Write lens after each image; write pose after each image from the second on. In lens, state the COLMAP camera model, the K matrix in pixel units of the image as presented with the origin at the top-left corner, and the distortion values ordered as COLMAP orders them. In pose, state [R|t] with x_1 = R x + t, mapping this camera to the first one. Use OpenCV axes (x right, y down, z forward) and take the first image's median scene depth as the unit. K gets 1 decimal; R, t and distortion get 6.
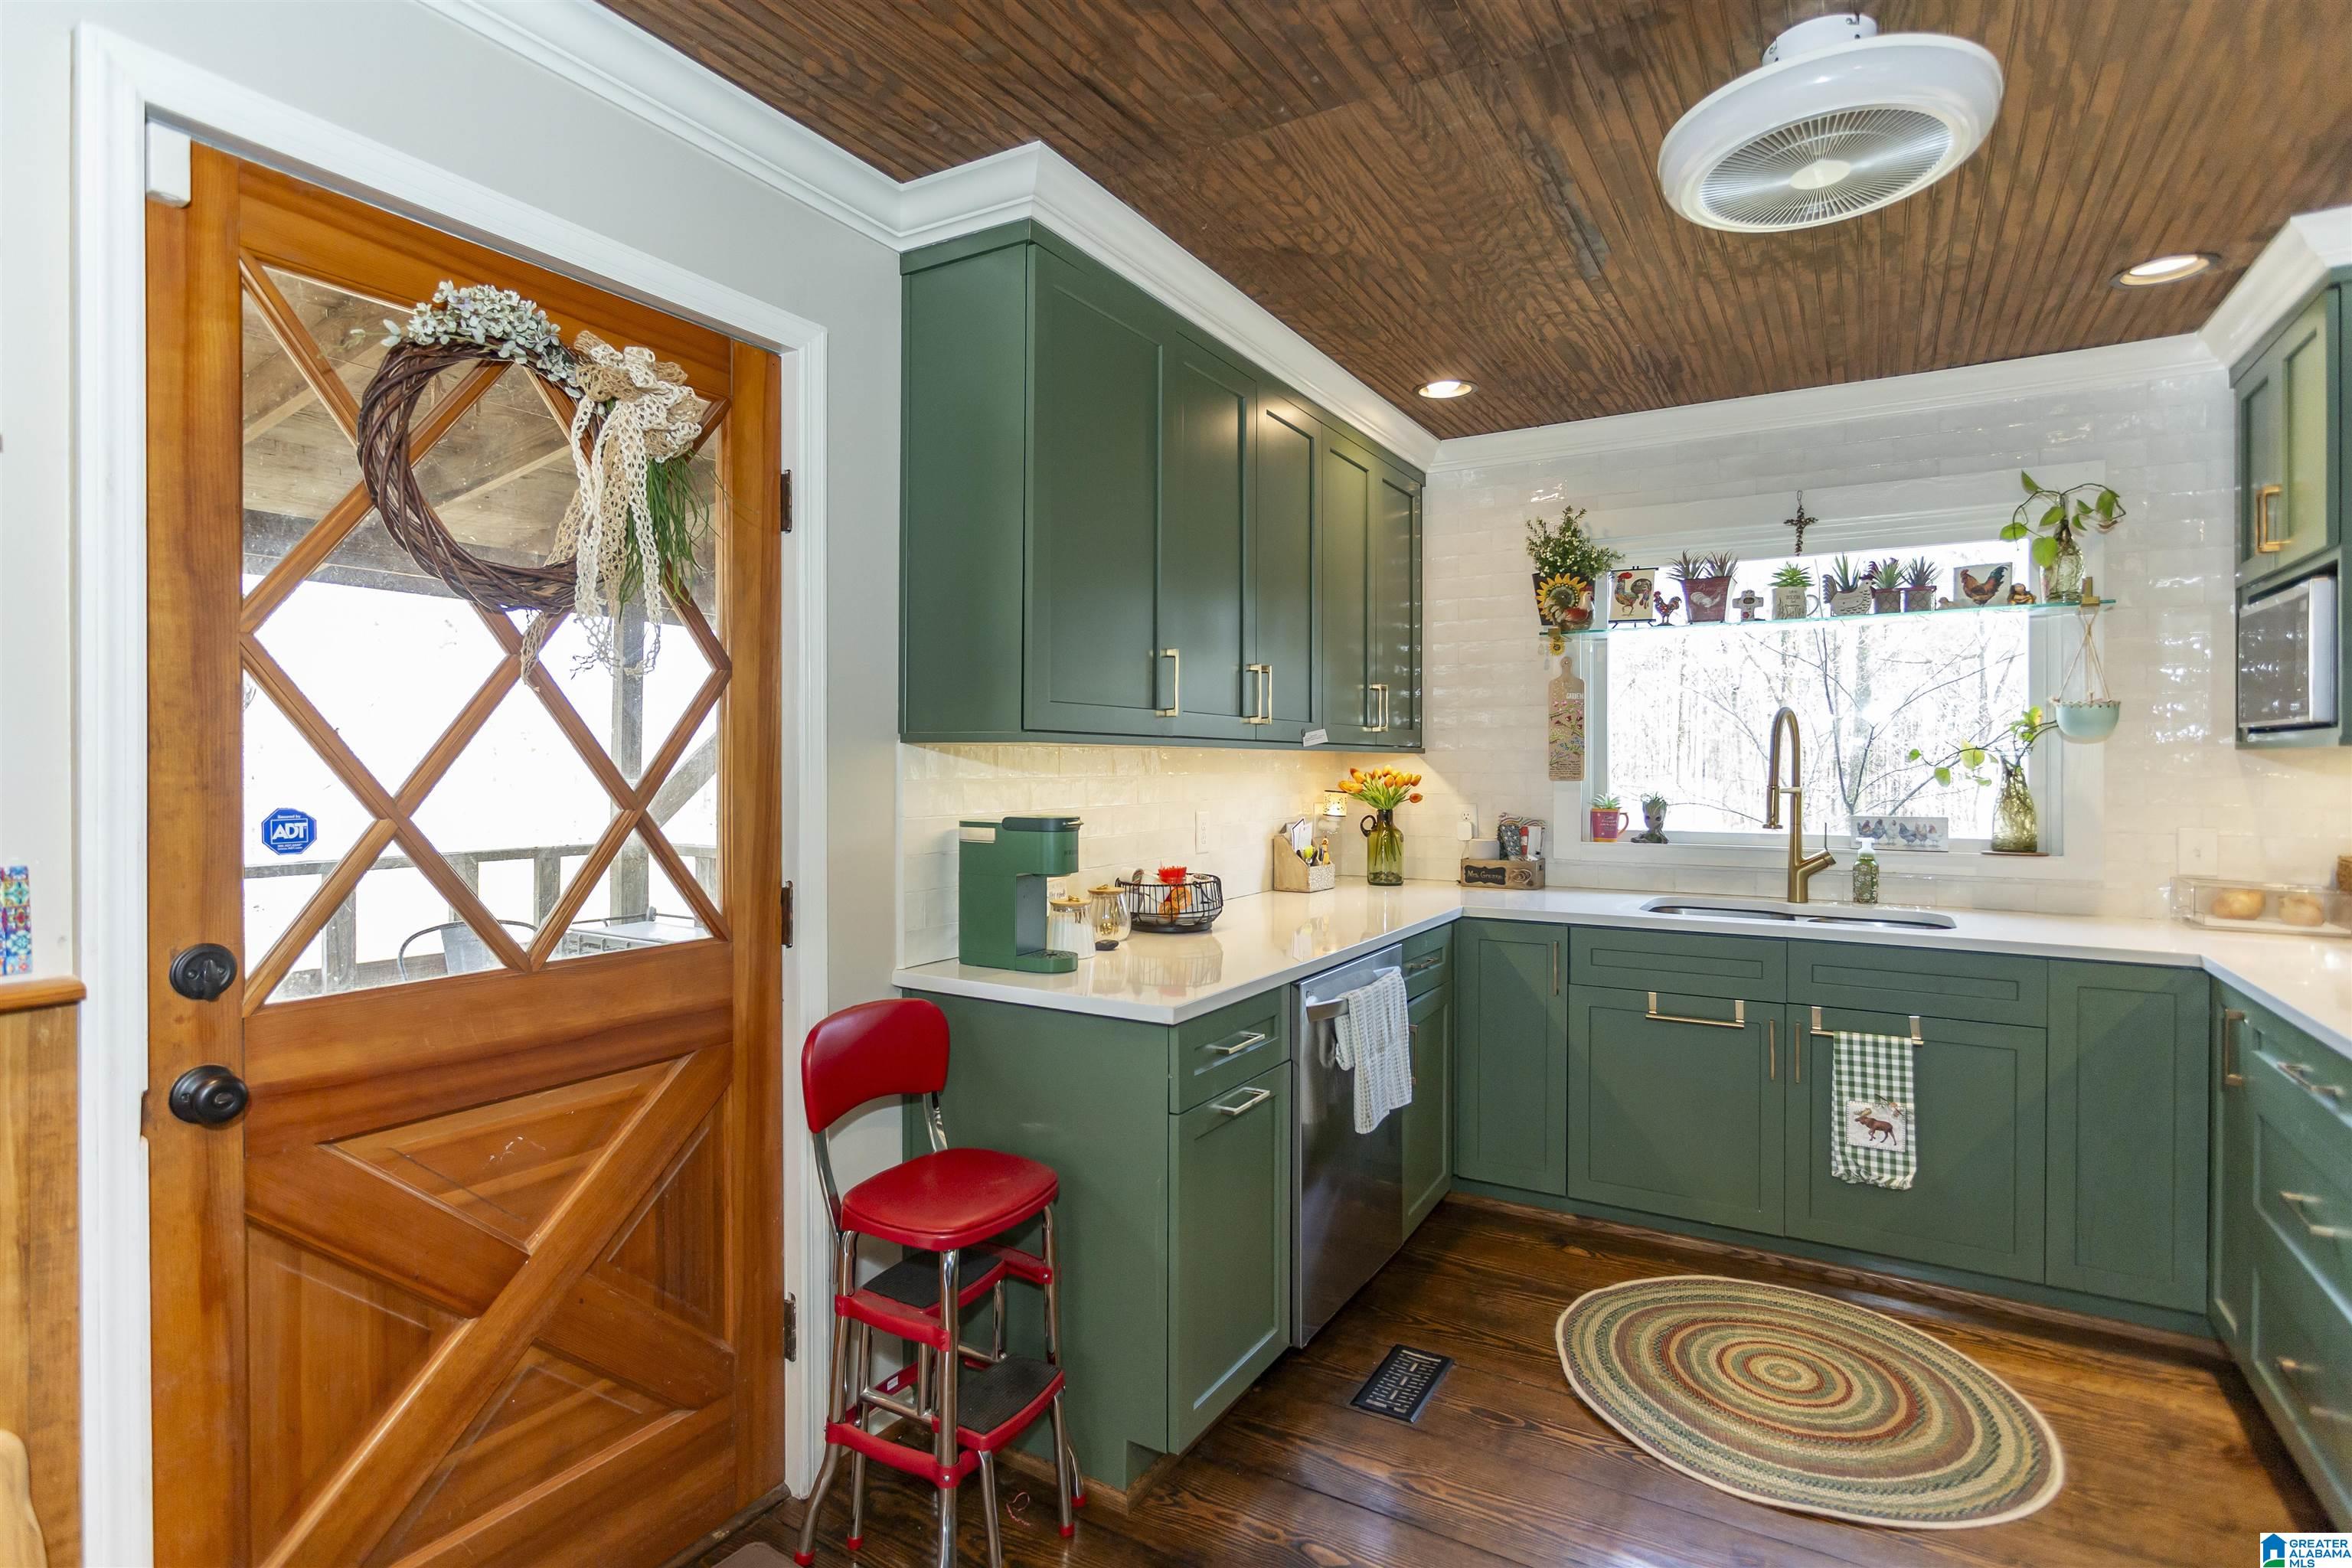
lens RADIAL K [[1171.0, 0, 1167.5], [0, 1171.0, 768.7], [0, 0, 1]] dist [-0.008129, 0.003943]
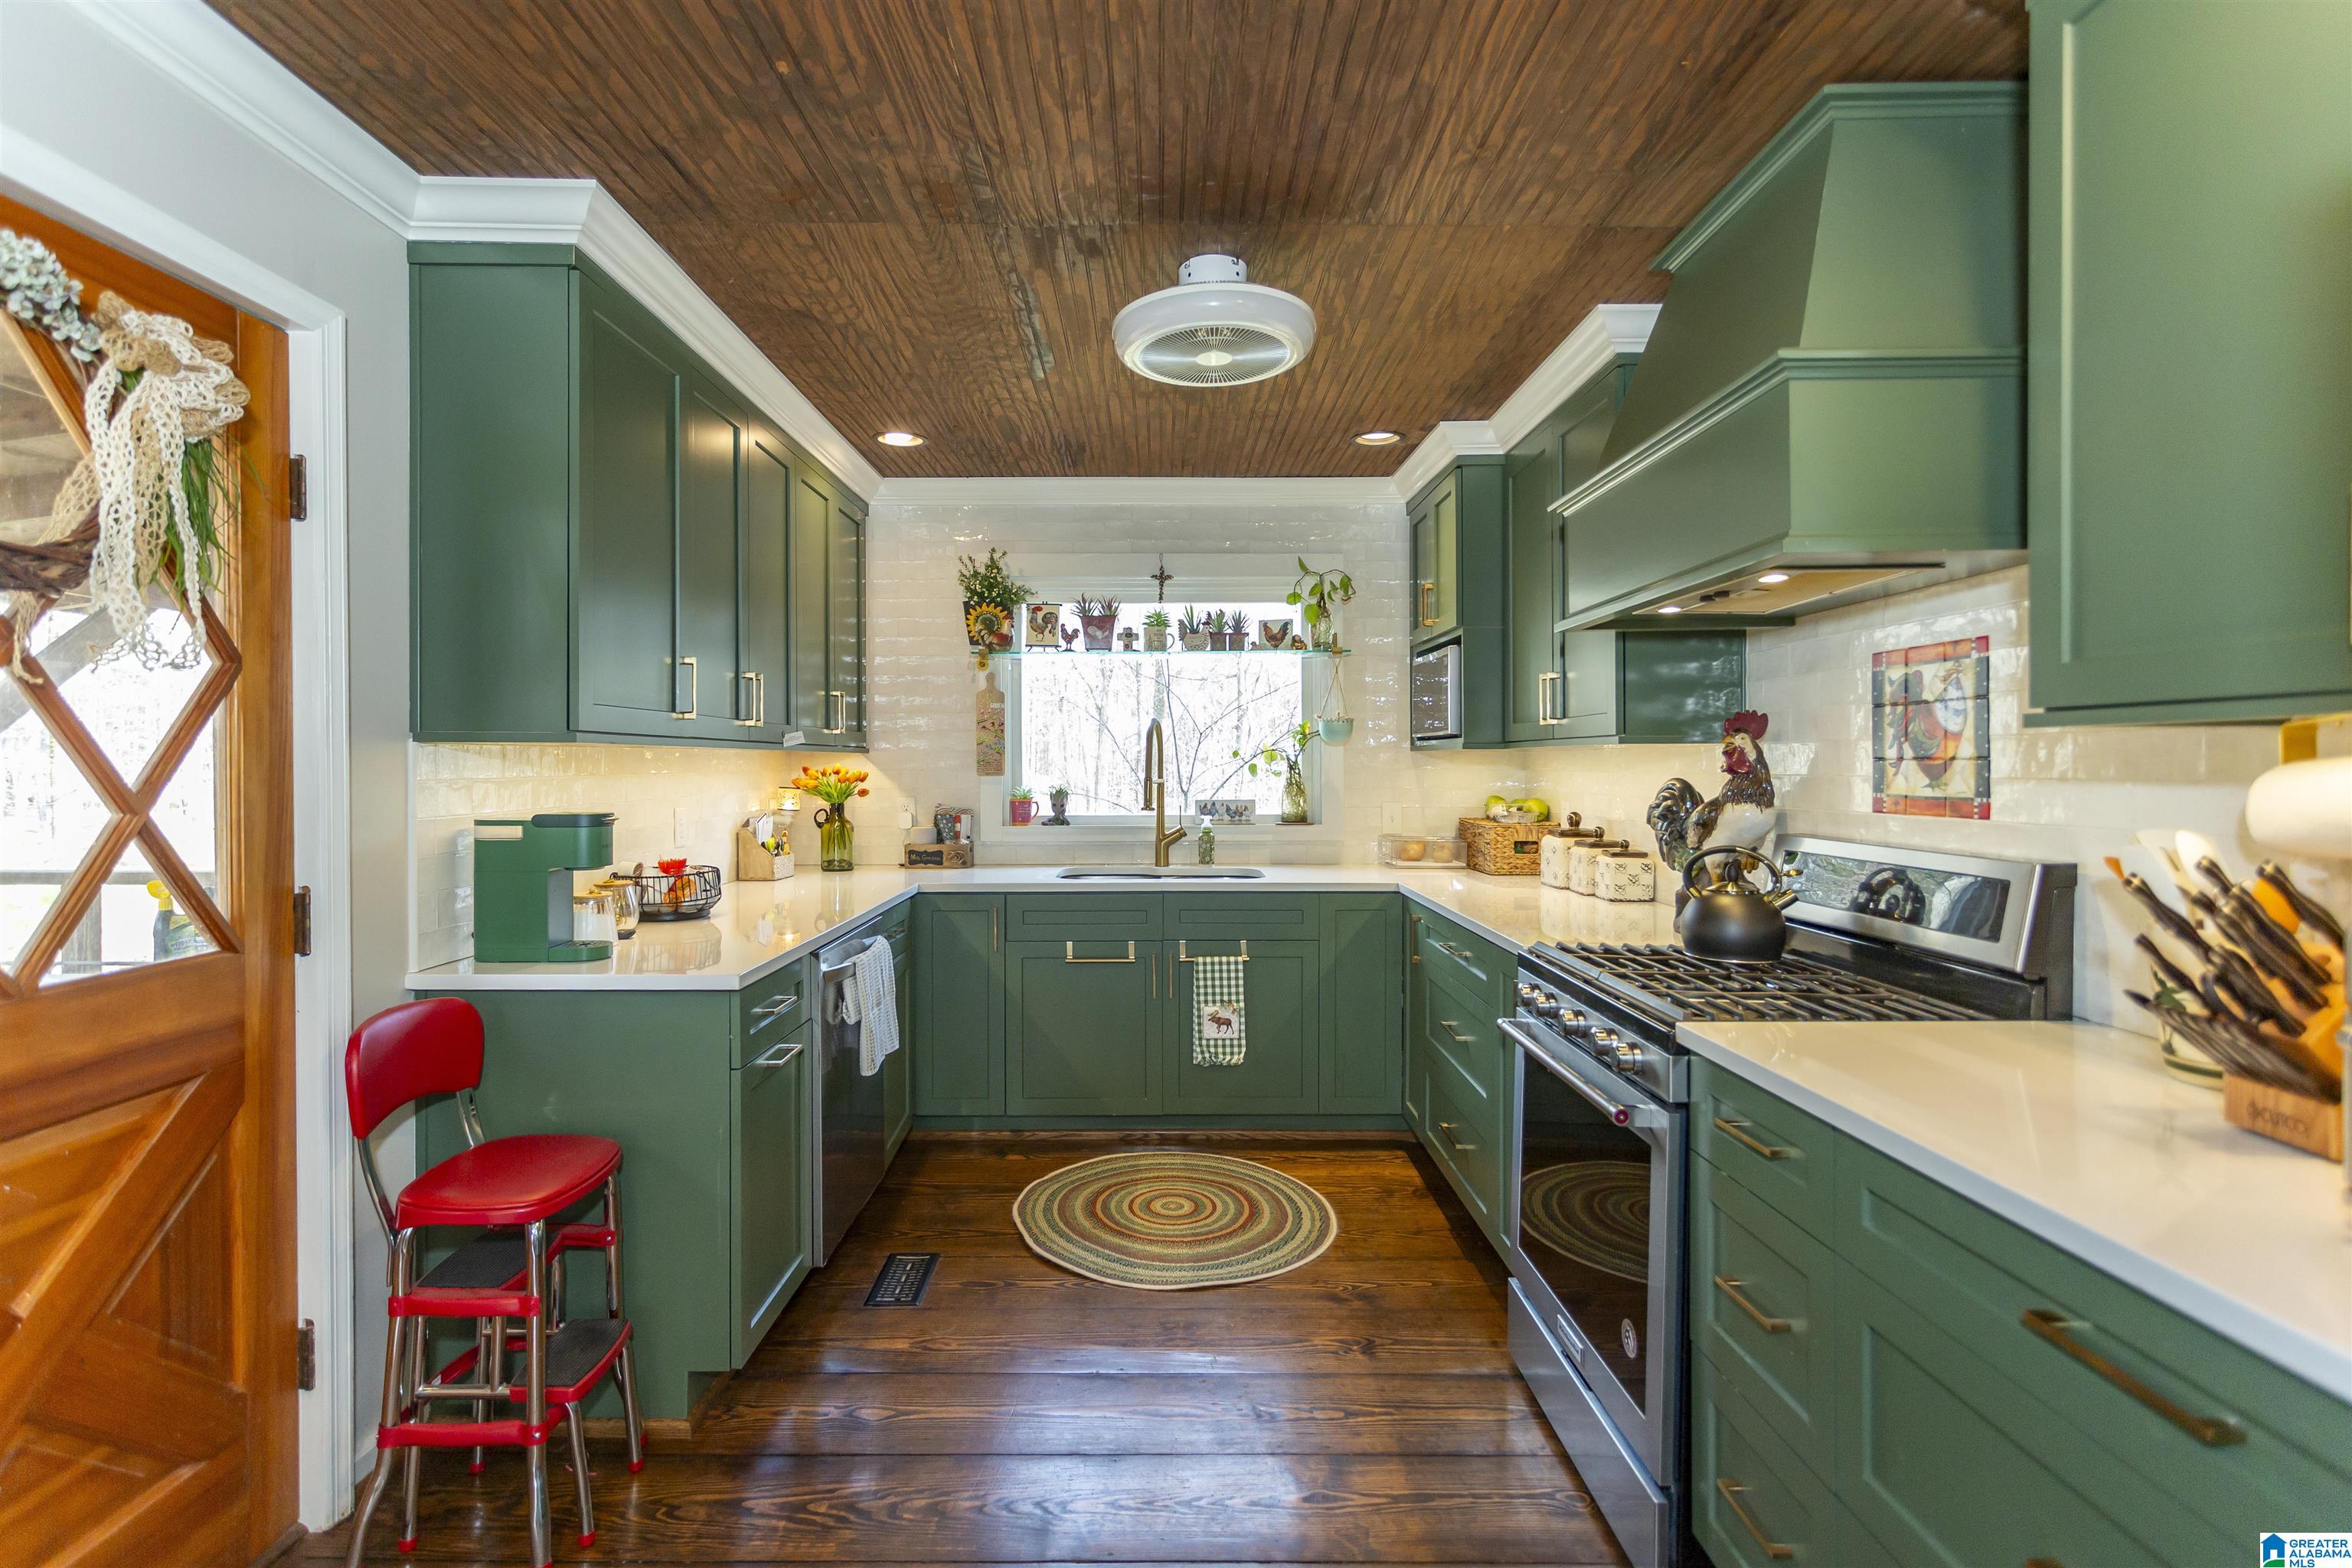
lens RADIAL K [[1138.5, 0, 1174.7], [0, 1138.5, 772.0], [0, 0, 1]] dist [0.003194, 0.000239]
pose [[0.848432, -0.007960, 0.529244, -0.186196], [0.006094, 0.999968, 0.005272, 0.001826], [-0.529269, -0.001247, 0.848453, -0.143852]]
